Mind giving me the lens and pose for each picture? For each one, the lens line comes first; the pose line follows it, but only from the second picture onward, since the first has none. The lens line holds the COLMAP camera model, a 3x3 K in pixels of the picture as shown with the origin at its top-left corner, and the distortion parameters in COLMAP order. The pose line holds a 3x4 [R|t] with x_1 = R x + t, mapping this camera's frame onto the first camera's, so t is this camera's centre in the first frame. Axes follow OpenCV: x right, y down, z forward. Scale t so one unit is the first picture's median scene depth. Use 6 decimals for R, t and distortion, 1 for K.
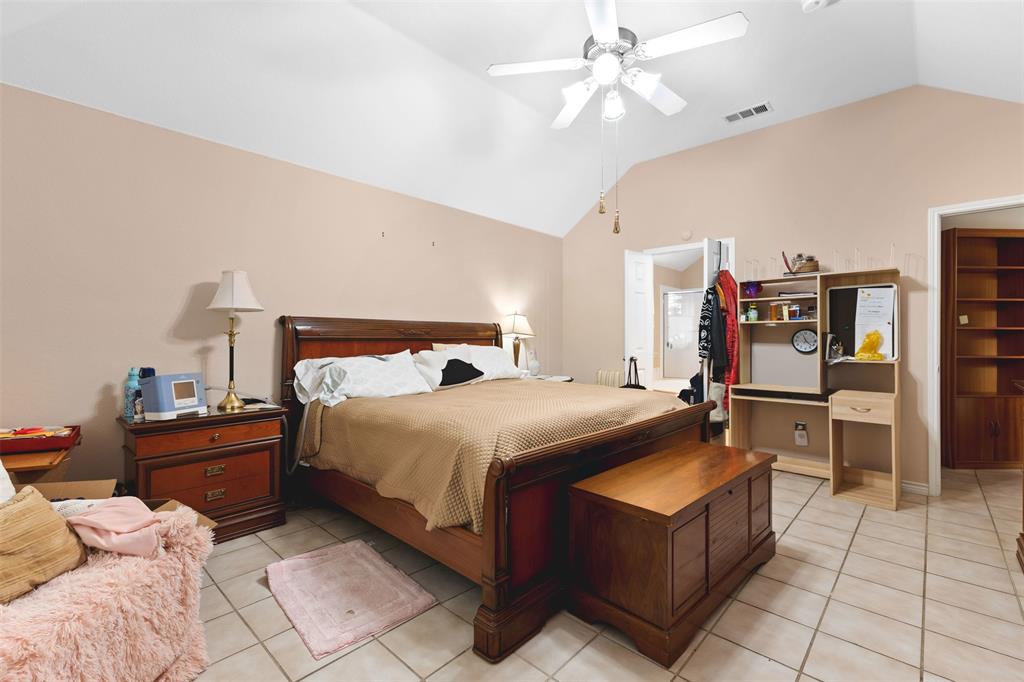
lens RADIAL K [[446.7, 0, 508.9], [0, 446.7, 337.4], [0, 0, 1]] dist [0.005115, -0.001282]
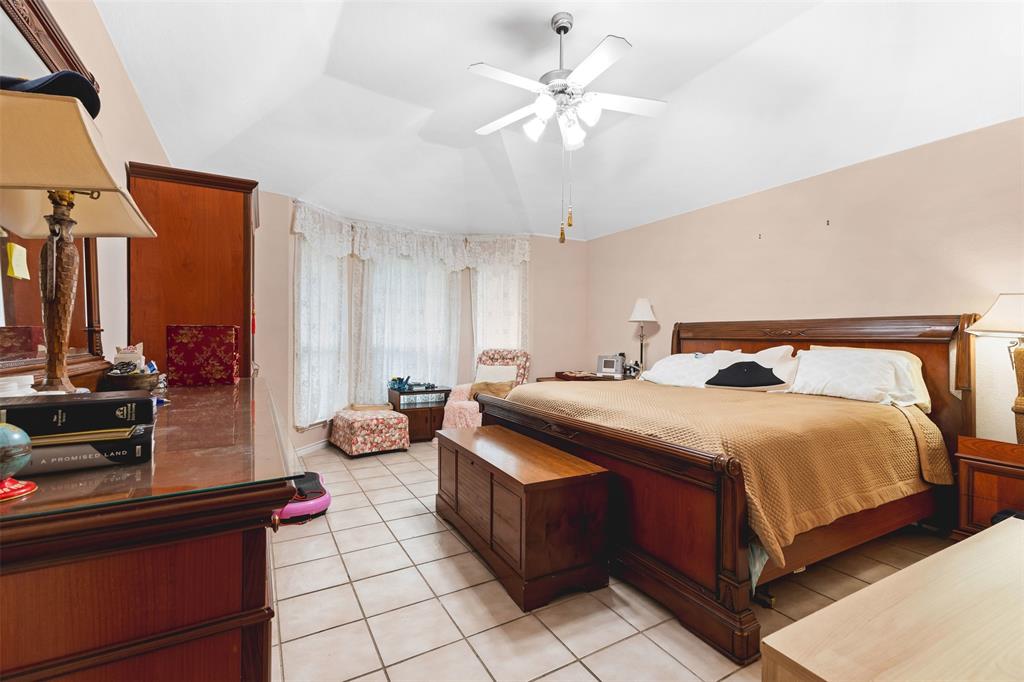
lens RADIAL K [[446.7, 0, 507.9], [0, 446.7, 339.2], [0, 0, 1]] dist [0.005115, -0.001282]
pose [[-0.291150, 0.000764, -0.956677, 1.320868], [-0.006769, 0.999973, 0.002858, 0.005709], [0.956654, 0.007308, -0.291137, 1.171854]]
